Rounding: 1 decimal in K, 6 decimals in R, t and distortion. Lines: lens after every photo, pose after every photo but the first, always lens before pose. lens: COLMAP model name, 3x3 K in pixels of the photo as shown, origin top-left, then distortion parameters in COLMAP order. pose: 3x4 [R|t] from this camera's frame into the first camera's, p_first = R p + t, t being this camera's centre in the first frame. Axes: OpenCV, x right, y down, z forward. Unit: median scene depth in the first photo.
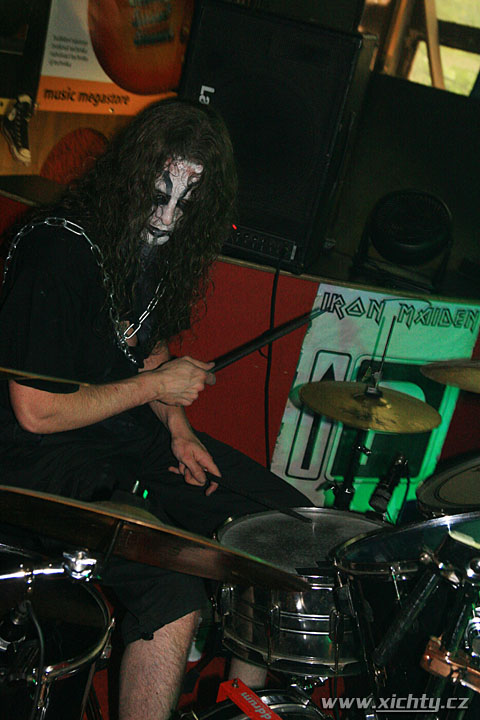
lens RADIAL K [[1075.4, 0, 238.1], [0, 1075.4, 361.7], [0, 0, 1]] dist [0.012167, 0.000000]
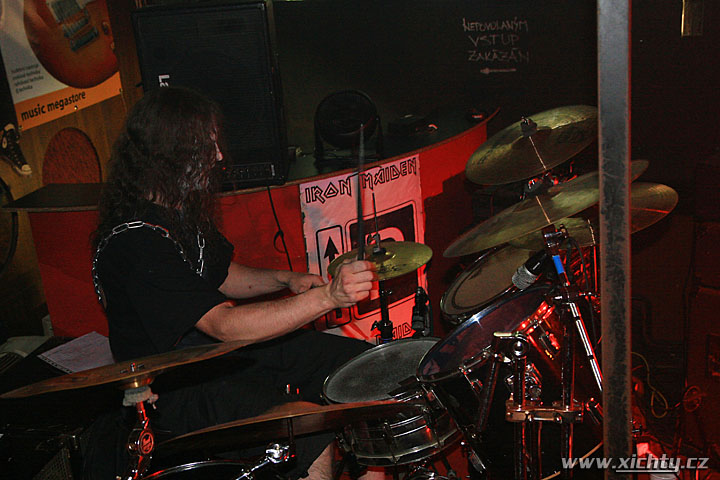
lens RADIAL K [[949.1, 0, 360.9], [0, 949.1, 237.8], [0, 0, 1]] dist [-0.040052, 0.000000]
pose [[0.909780, -0.378942, 0.169418, -0.064621], [0.371936, 0.925415, 0.072595, -0.057992], [-0.184291, -0.003033, 0.982867, -0.125131]]
